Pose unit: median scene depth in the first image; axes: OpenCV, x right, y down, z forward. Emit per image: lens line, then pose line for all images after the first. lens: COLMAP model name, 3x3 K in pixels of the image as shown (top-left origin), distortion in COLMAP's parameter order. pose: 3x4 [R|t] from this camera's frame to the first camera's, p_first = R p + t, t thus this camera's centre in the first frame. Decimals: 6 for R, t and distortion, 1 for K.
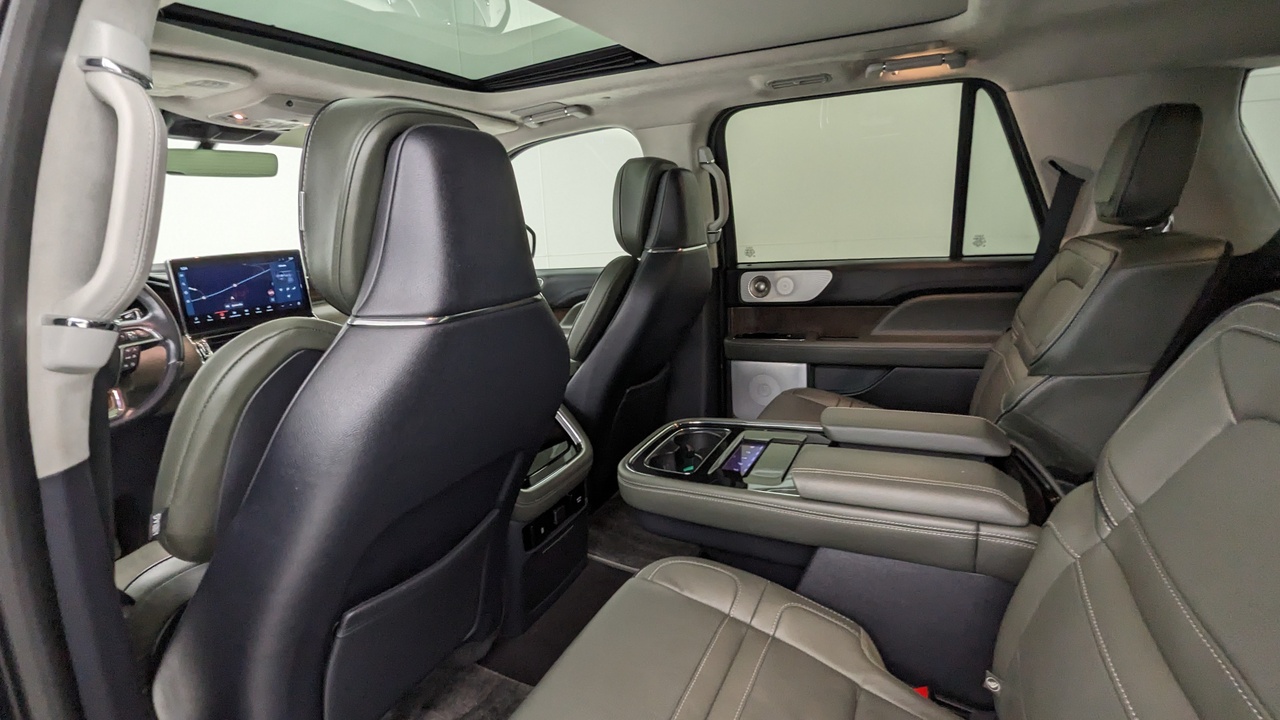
lens RADIAL K [[613.1, 0, 640.0], [0, 613.1, 360.0], [0, 0, 1]] dist [-0.002333, 0.000201]
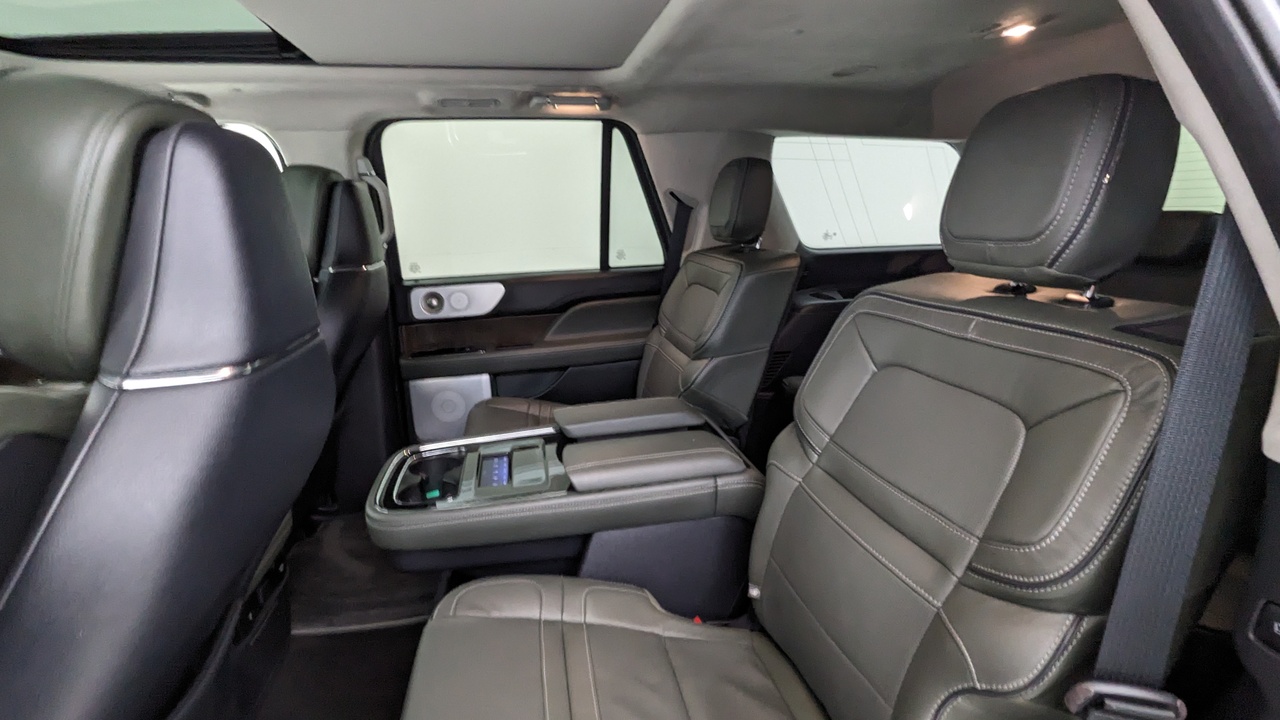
lens RADIAL K [[610.1, 0, 636.4], [0, 610.1, 363.4], [0, 0, 1]] dist [-0.002168, -0.001006]
pose [[0.802722, -0.115616, 0.585038, -0.173384], [0.122018, 0.992114, 0.028644, -0.015464], [-0.583737, 0.048392, 0.810500, 0.027632]]
